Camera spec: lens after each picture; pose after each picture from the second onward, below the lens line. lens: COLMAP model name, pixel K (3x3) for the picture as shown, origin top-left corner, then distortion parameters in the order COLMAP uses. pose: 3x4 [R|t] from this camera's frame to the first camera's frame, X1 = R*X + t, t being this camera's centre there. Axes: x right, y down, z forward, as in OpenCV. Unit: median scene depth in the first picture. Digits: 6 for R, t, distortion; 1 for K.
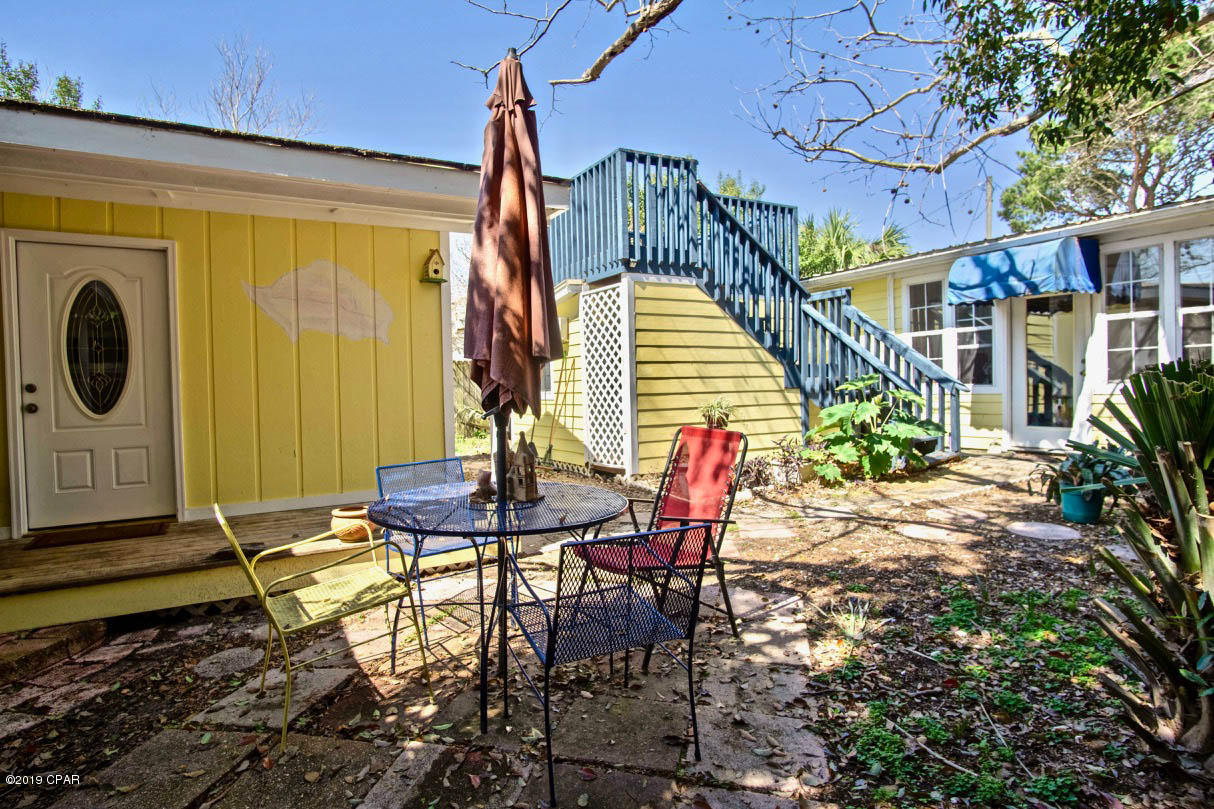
lens RADIAL K [[652.9, 0, 604.7], [0, 652.9, 399.6], [0, 0, 1]] dist [-0.035443, 0.009451]
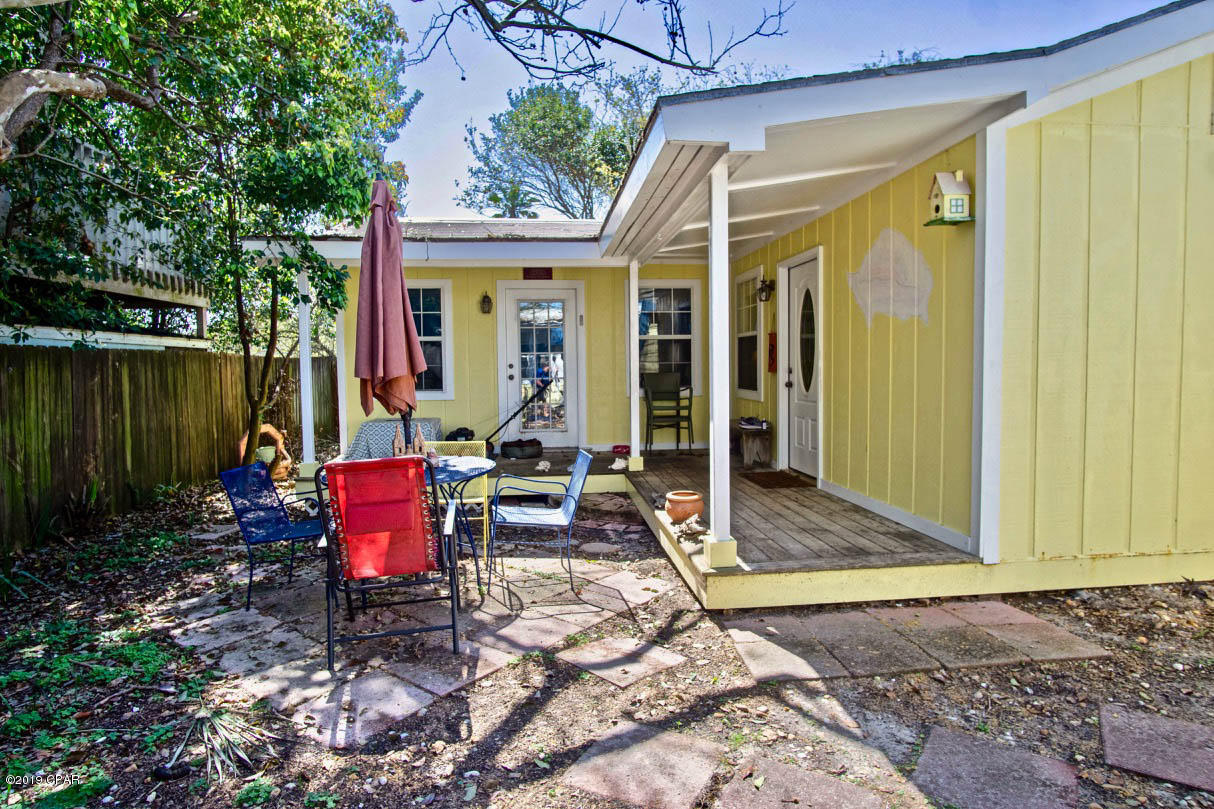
lens RADIAL K [[652.9, 0, 604.7], [0, 652.9, 399.6], [0, 0, 1]] dist [-0.035443, 0.009451]
pose [[-0.424479, 0.081181, -0.901791, 0.337436], [0.005614, 0.996189, 0.087036, -0.044405], [0.905420, 0.031882, -0.423317, 0.679394]]
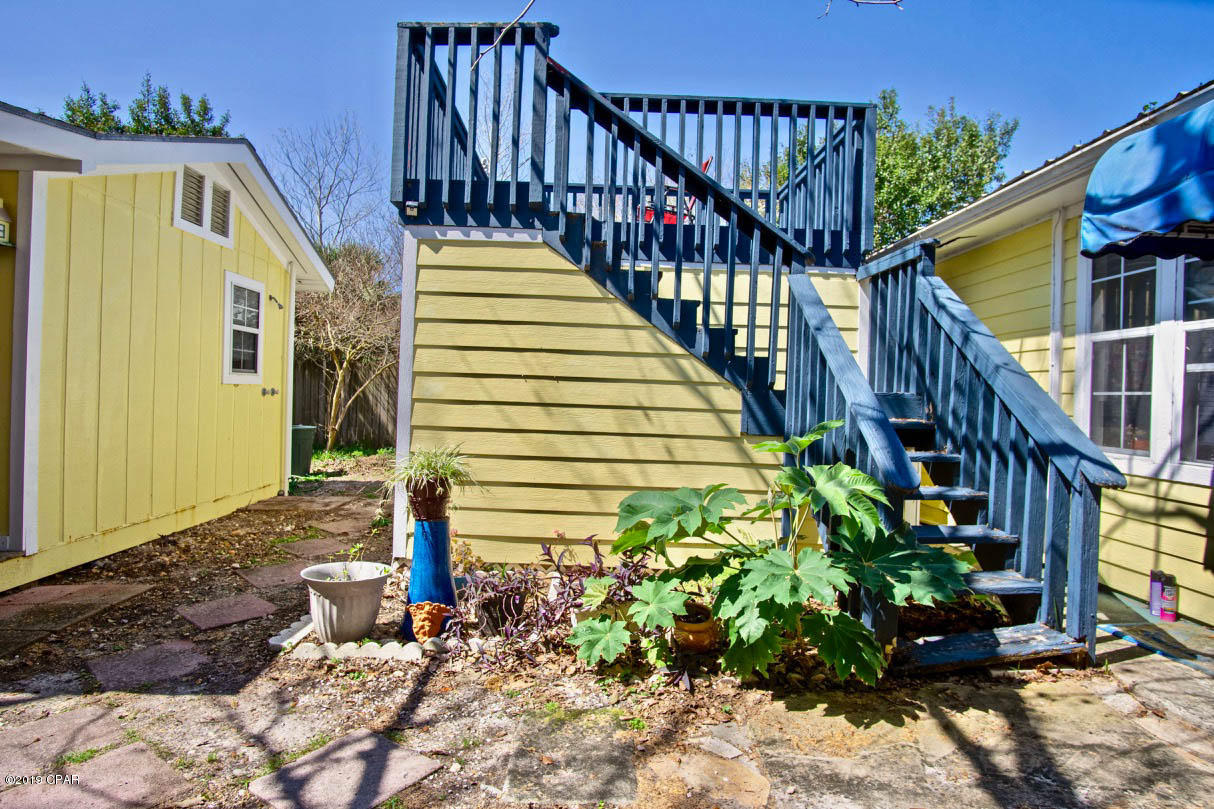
lens RADIAL K [[652.9, 0, 604.7], [0, 652.9, 399.6], [0, 0, 1]] dist [-0.035443, 0.009451]
pose [[0.875102, 0.058422, -0.480399, 0.454118], [-0.064729, 0.997897, 0.003444, -0.042089], [0.479590, 0.028082, 0.877043, 0.510851]]
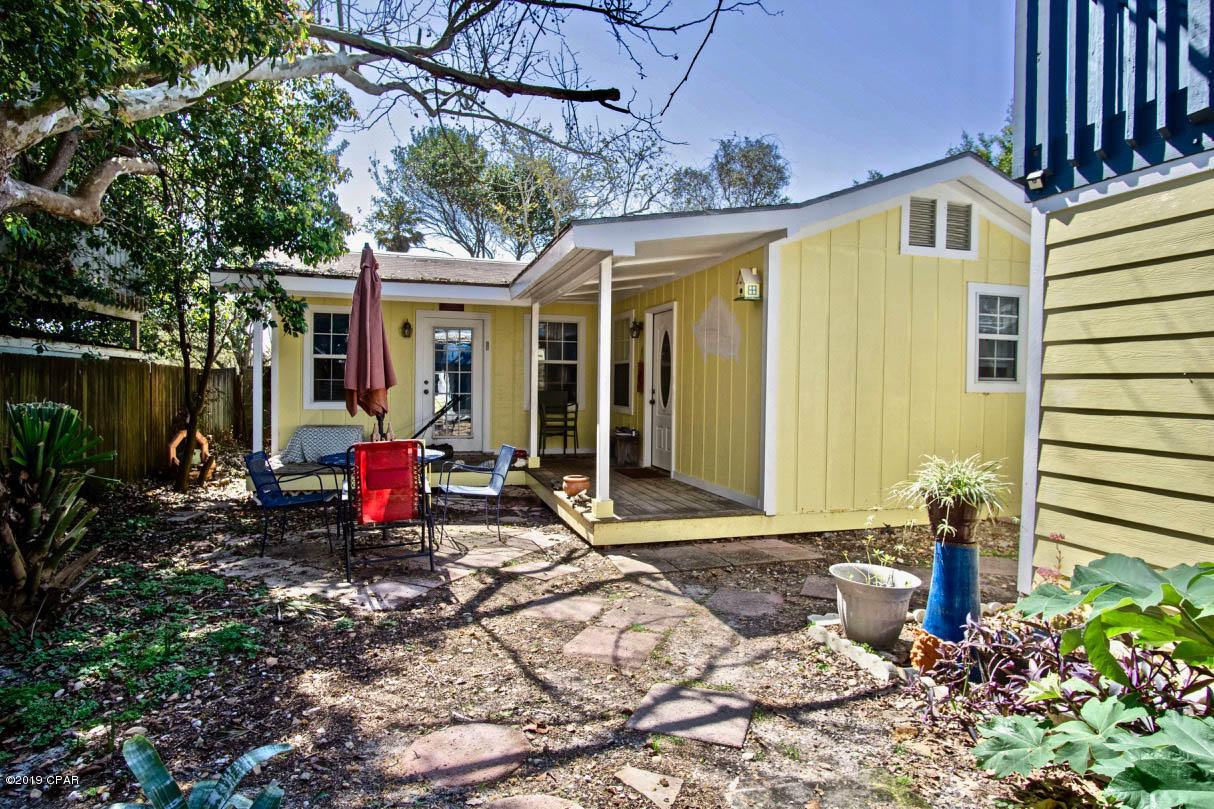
lens RADIAL K [[652.9, 0, 604.7], [0, 652.9, 399.6], [0, 0, 1]] dist [-0.035443, 0.009451]
pose [[-0.247594, 0.047430, -0.967702, 0.562616], [-0.026426, 0.998099, 0.055681, -0.052684], [0.968503, 0.039358, -0.245870, 0.730702]]
